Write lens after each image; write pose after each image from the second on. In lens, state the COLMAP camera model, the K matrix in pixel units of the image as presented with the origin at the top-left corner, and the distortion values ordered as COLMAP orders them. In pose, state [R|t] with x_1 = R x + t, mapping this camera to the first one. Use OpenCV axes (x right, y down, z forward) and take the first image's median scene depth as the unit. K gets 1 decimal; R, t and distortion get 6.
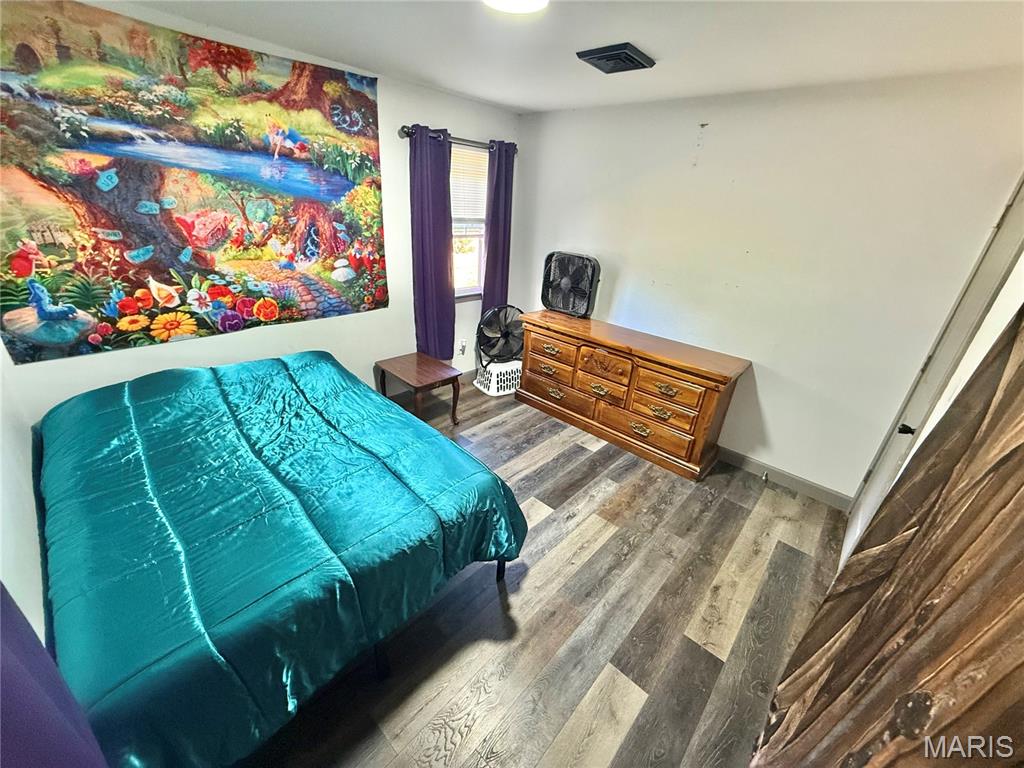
lens RADIAL K [[407.9, 0, 508.9], [0, 407.9, 385.4], [0, 0, 1]] dist [-0.001621, -0.000313]
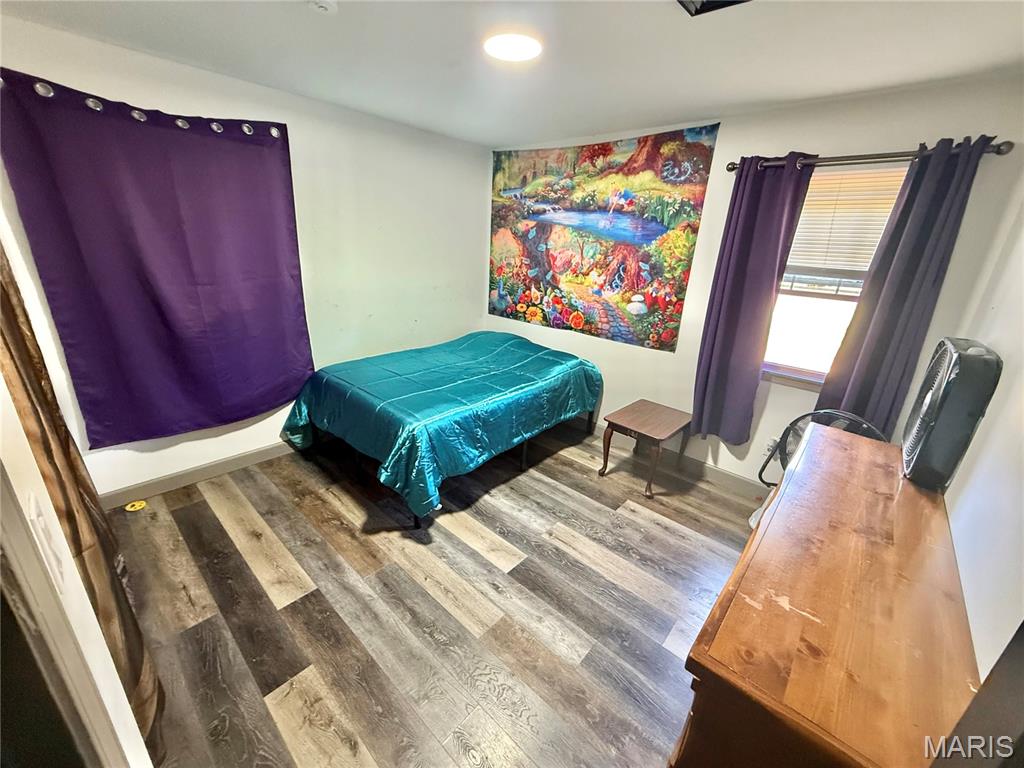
lens RADIAL K [[407.9, 0, 508.9], [0, 407.9, 385.4], [0, 0, 1]] dist [-0.001621, -0.000313]
pose [[0.014188, 0.274437, -0.961500, 0.872602], [-0.459159, 0.856004, 0.237551, -0.242128], [0.888241, 0.438111, 0.138155, 0.775784]]
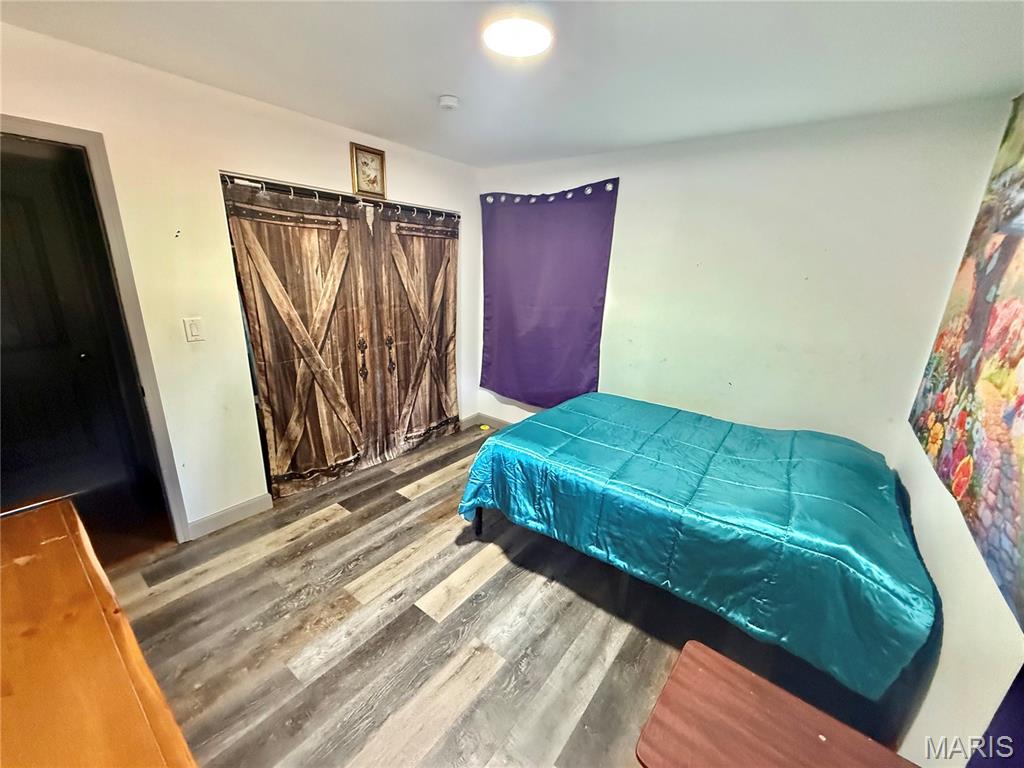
lens RADIAL K [[410.3, 0, 508.4], [0, 410.3, 383.6], [0, 0, 1]] dist [0.001601, 0.000157]
pose [[-0.990985, -0.072291, -0.112794, 0.054563], [-0.128362, 0.753426, 0.644882, -0.597724], [0.038363, 0.653547, -0.755913, 1.433449]]
